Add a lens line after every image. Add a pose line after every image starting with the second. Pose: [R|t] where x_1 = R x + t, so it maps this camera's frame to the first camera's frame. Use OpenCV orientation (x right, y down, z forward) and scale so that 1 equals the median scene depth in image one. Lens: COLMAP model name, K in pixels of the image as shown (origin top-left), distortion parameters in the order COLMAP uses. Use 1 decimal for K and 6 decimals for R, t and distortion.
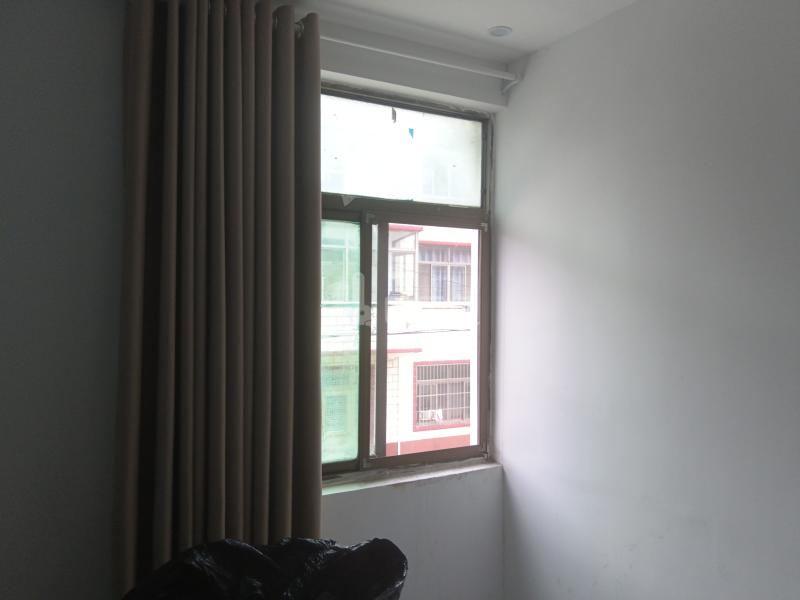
lens RADIAL K [[638.6, 0, 399.8], [0, 638.6, 300.1], [0, 0, 1]] dist [0.014085, -0.040915]
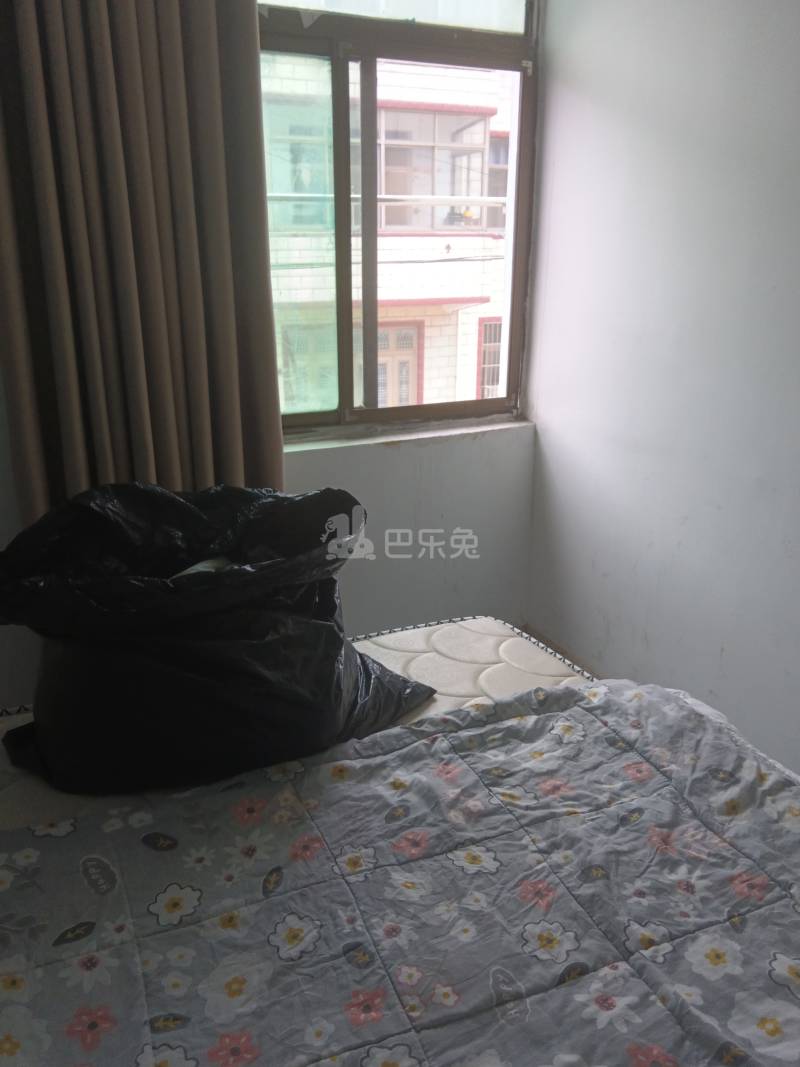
lens RADIAL K [[851.7, 0, 413.4], [0, 851.7, 555.6], [0, 0, 1]] dist [0.014085, -0.040915]
pose [[0.997284, 0.021117, -0.070557, 0.091651], [0.004810, 0.937295, 0.348505, 0.053108], [0.073492, -0.347897, 0.934648, -0.005226]]
